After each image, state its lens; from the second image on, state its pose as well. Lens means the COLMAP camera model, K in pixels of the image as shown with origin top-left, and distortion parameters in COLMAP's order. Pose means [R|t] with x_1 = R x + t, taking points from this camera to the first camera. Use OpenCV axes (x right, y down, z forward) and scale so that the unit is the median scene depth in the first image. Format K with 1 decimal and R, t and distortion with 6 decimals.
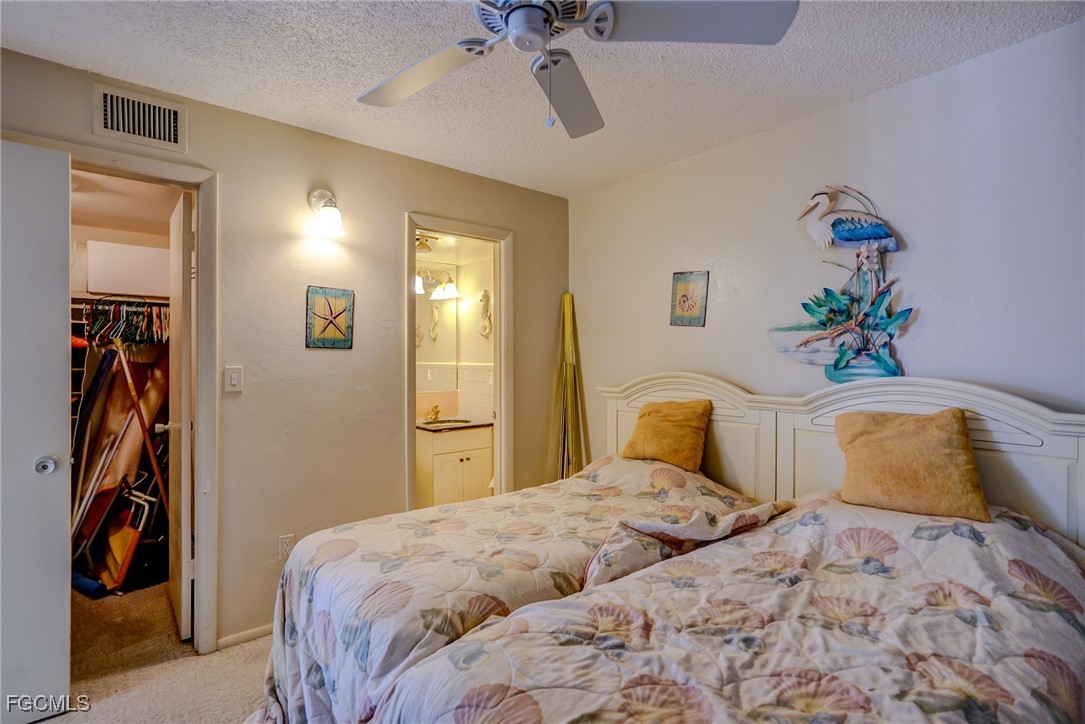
lens RADIAL K [[509.0, 0, 542.3], [0, 509.0, 361.9], [0, 0, 1]] dist [-0.016379, 0.005832]
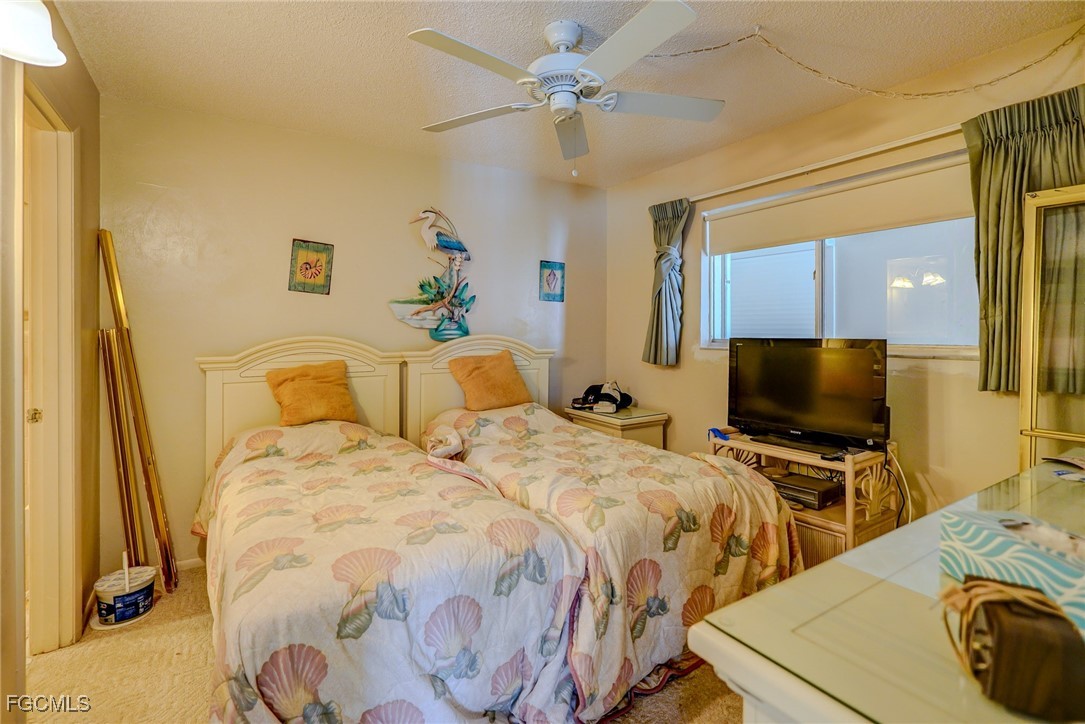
lens RADIAL K [[509.0, 0, 540.5], [0, 509.0, 335.5], [0, 0, 1]] dist [-0.016379, 0.005832]
pose [[0.142353, -0.011203, 0.989753, -0.864349], [0.006494, 0.999925, 0.010384, 0.012703], [-0.989795, 0.004950, 0.142415, 0.477403]]
